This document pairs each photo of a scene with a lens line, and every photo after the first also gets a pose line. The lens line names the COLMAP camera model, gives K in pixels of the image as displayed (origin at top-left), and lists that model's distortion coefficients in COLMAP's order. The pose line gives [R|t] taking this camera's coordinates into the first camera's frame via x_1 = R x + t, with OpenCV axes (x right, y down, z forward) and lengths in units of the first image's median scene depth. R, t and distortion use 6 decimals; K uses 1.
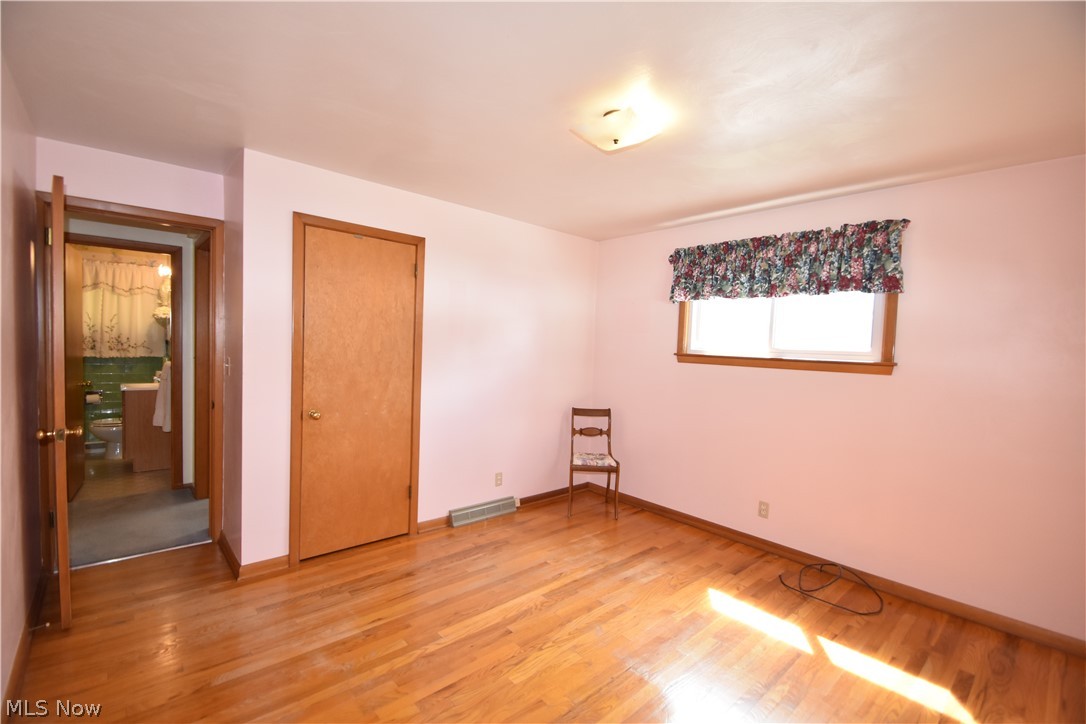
lens RADIAL K [[477.3, 0, 540.2], [0, 477.3, 366.6], [0, 0, 1]] dist [-0.013537, -0.000847]
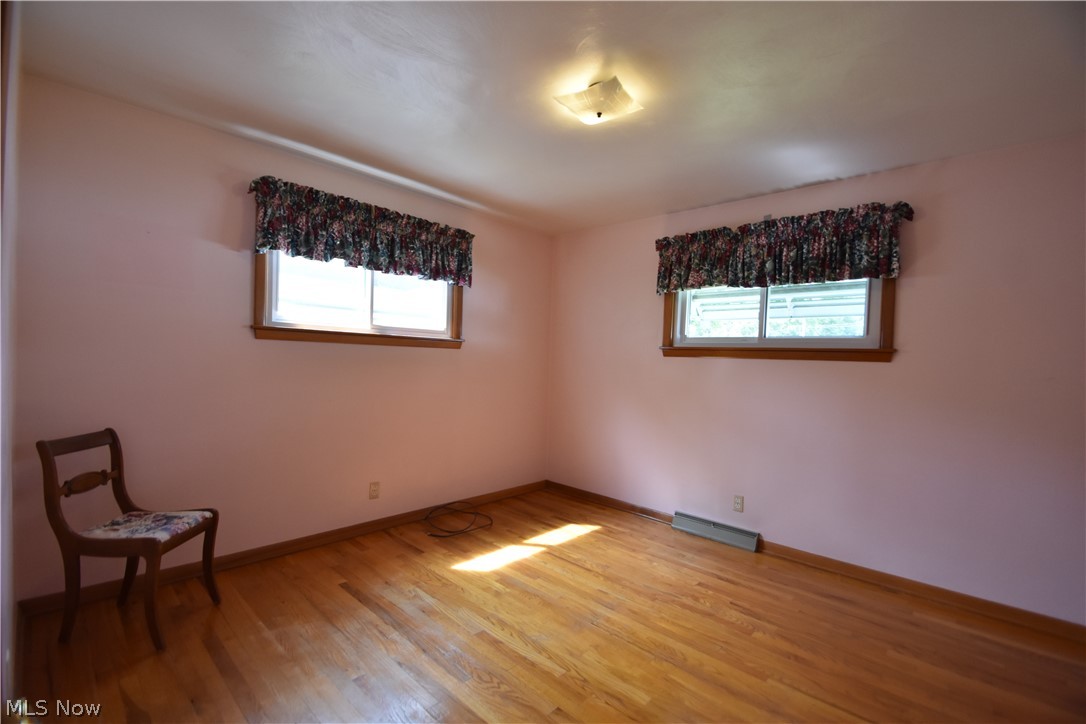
lens RADIAL K [[477.3, 0, 545.5], [0, 477.3, 368.7], [0, 0, 1]] dist [-0.013537, -0.000847]
pose [[-0.103559, -0.063027, 0.992624, -0.556982], [0.002539, 0.997970, 0.063632, -0.010423], [-0.994620, 0.009110, -0.103189, 0.802387]]
